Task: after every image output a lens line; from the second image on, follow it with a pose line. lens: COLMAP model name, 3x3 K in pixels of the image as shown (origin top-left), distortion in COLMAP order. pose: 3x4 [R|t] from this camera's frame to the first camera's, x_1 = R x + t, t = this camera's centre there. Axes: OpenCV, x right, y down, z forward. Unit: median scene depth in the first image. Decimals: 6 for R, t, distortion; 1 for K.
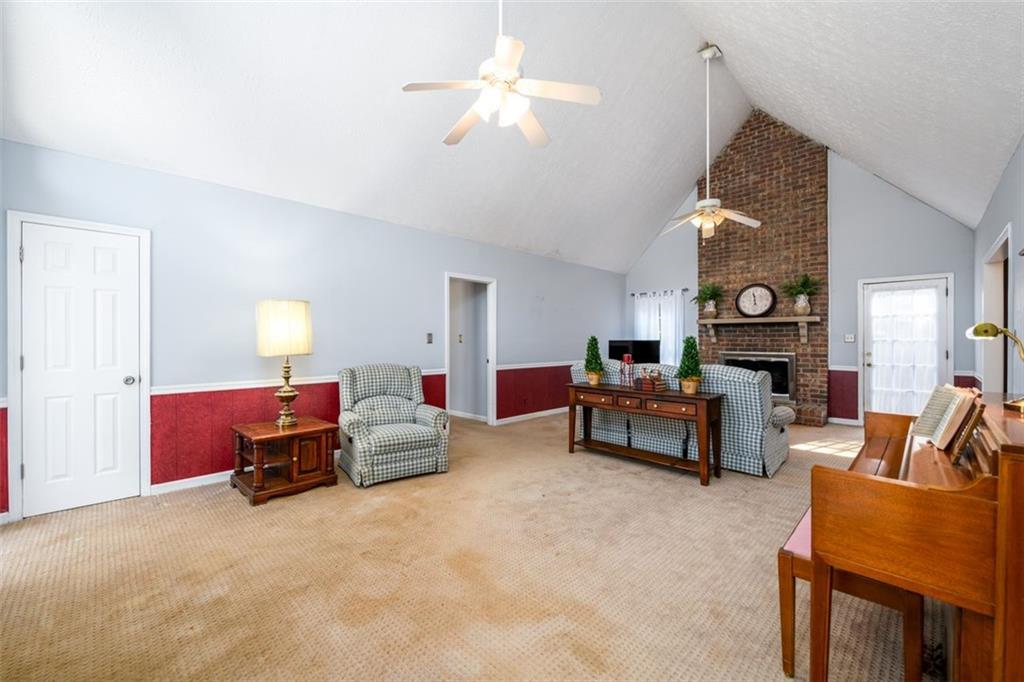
lens RADIAL K [[410.7, 0, 509.5], [0, 410.7, 341.1], [0, 0, 1]] dist [0.000026, -0.000746]
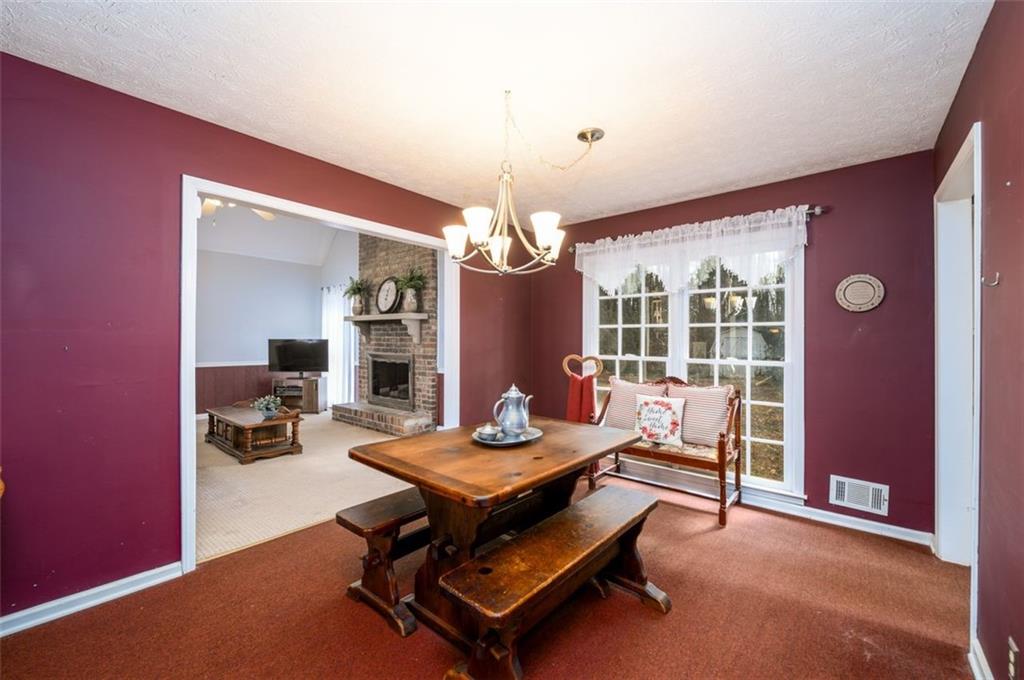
lens RADIAL K [[410.7, 0, 511.6], [0, 410.7, 336.8], [0, 0, 1]] dist [0.000026, -0.000746]
pose [[0.996055, 0.002536, 0.088701, 0.819170], [-0.002005, 0.999980, -0.006079, -0.003714], [-0.088715, 0.005878, 0.996040, 0.081178]]
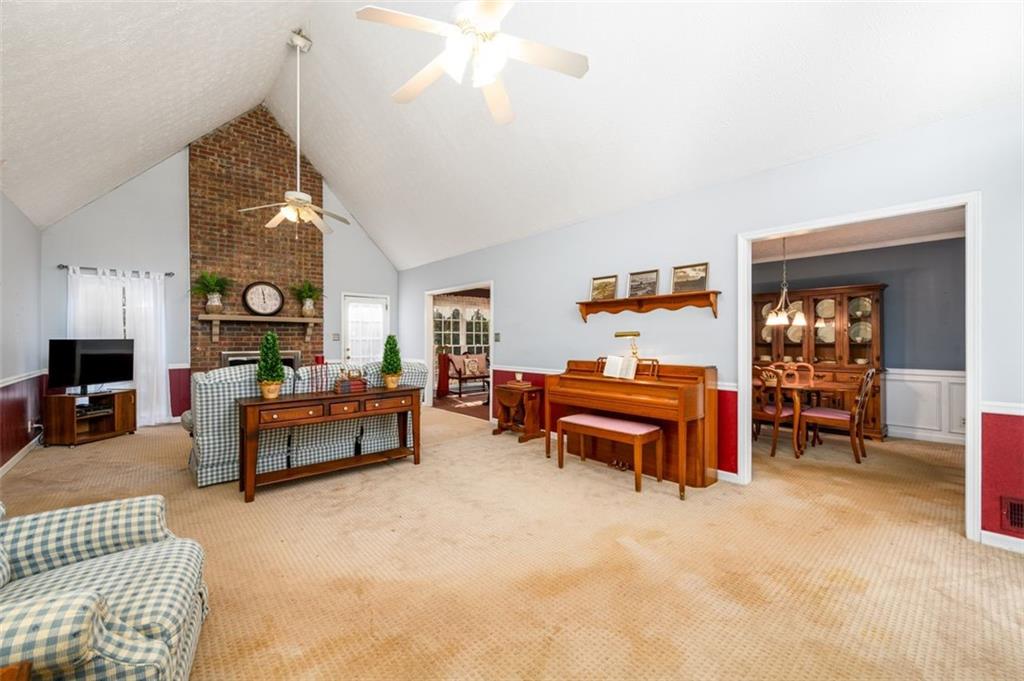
lens RADIAL K [[410.7, 0, 507.1], [0, 410.7, 339.4], [0, 0, 1]] dist [0.000026, -0.000746]
pose [[0.057703, -0.001619, 0.998332, -0.366452], [0.004325, 0.999990, 0.001372, 0.000089], [-0.998324, 0.004239, 0.057710, 0.374242]]
